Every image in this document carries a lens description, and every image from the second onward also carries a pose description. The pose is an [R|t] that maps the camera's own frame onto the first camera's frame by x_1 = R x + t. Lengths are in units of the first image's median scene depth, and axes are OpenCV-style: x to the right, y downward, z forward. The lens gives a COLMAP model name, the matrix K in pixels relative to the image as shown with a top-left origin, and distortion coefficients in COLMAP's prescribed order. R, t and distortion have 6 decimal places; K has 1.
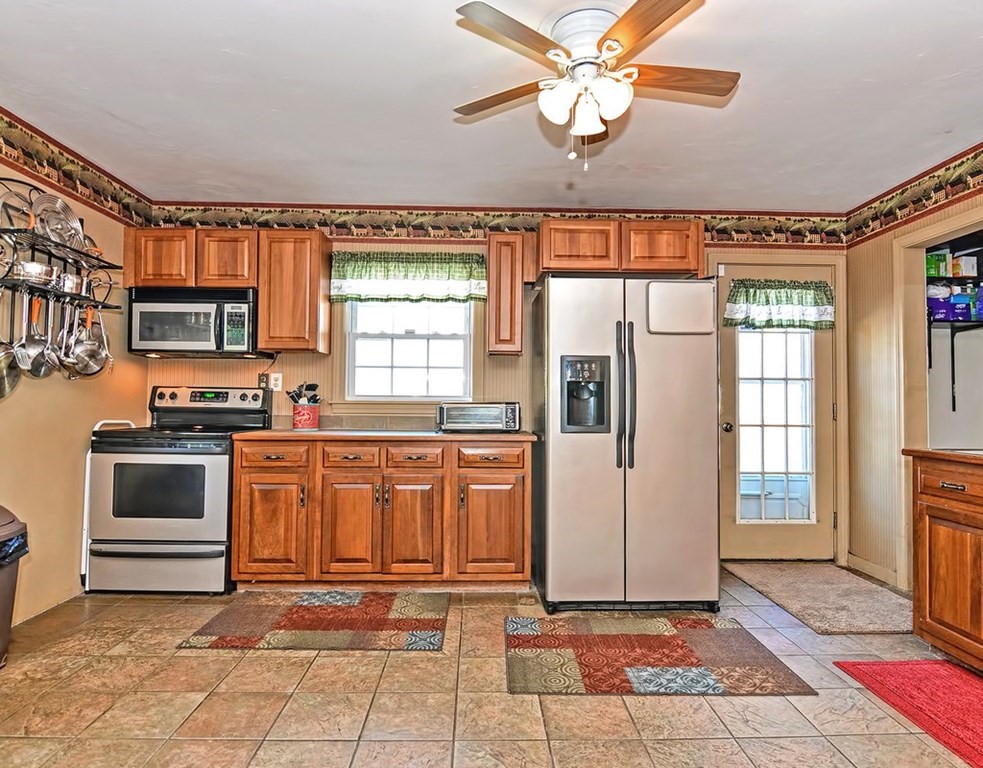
lens RADIAL K [[584.3, 0, 489.1], [0, 584.3, 377.7], [0, 0, 1]] dist [0.000522, -0.016072]
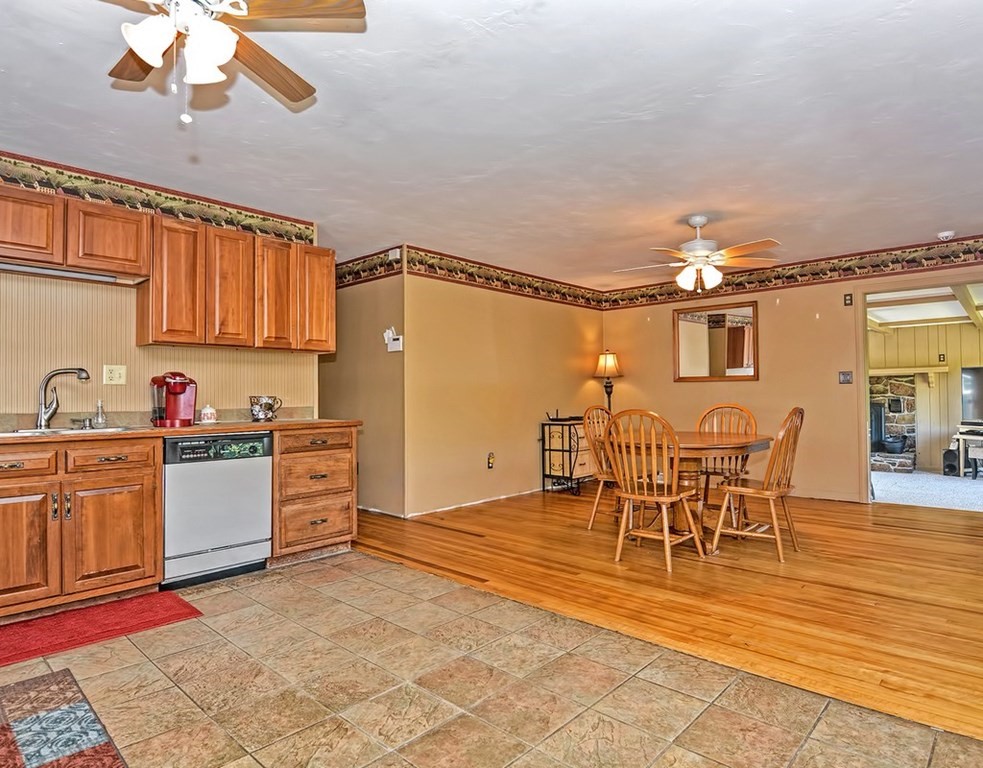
lens RADIAL K [[584.3, 0, 484.3], [0, 584.3, 387.6], [0, 0, 1]] dist [0.000522, -0.016072]
pose [[-0.708504, 0.006247, 0.705679, -0.465815], [-0.025191, 0.999100, -0.034135, 0.034690], [-0.705257, -0.041962, -0.707709, 0.807197]]
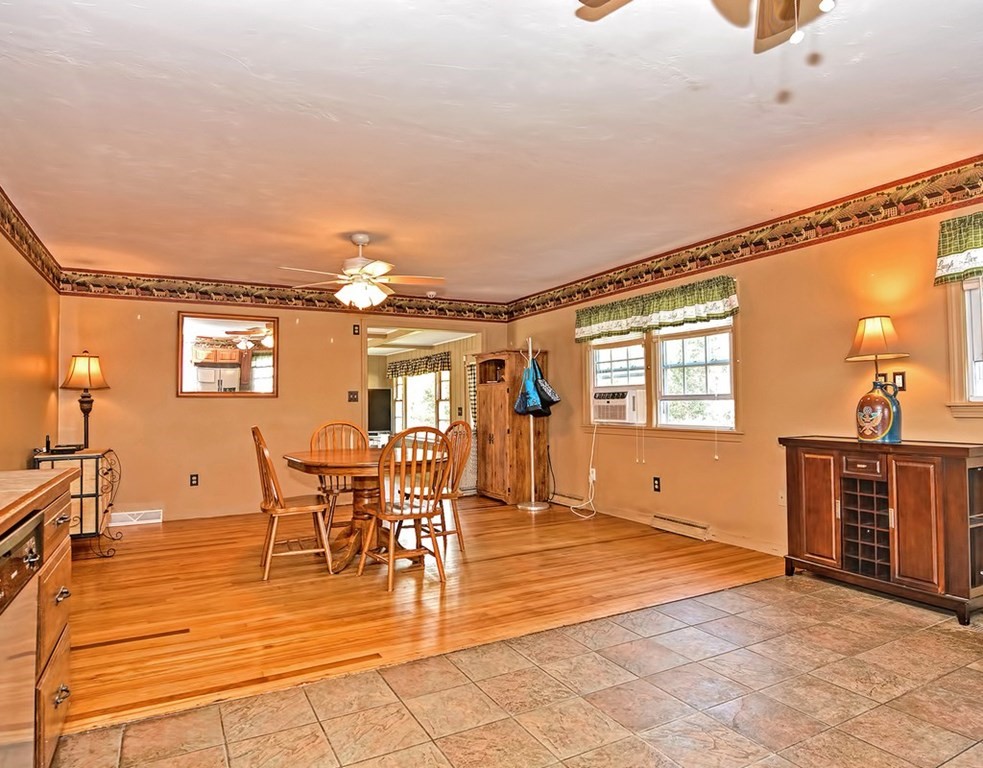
lens RADIAL K [[604.1, 0, 499.1], [0, 604.1, 386.1], [0, 0, 1]] dist [0.002271, -0.007191]
pose [[-0.883449, -0.016305, -0.468244, 0.470068], [0.019098, 0.997310, -0.070761, 0.038542], [0.468139, -0.071456, -0.880761, 0.880985]]
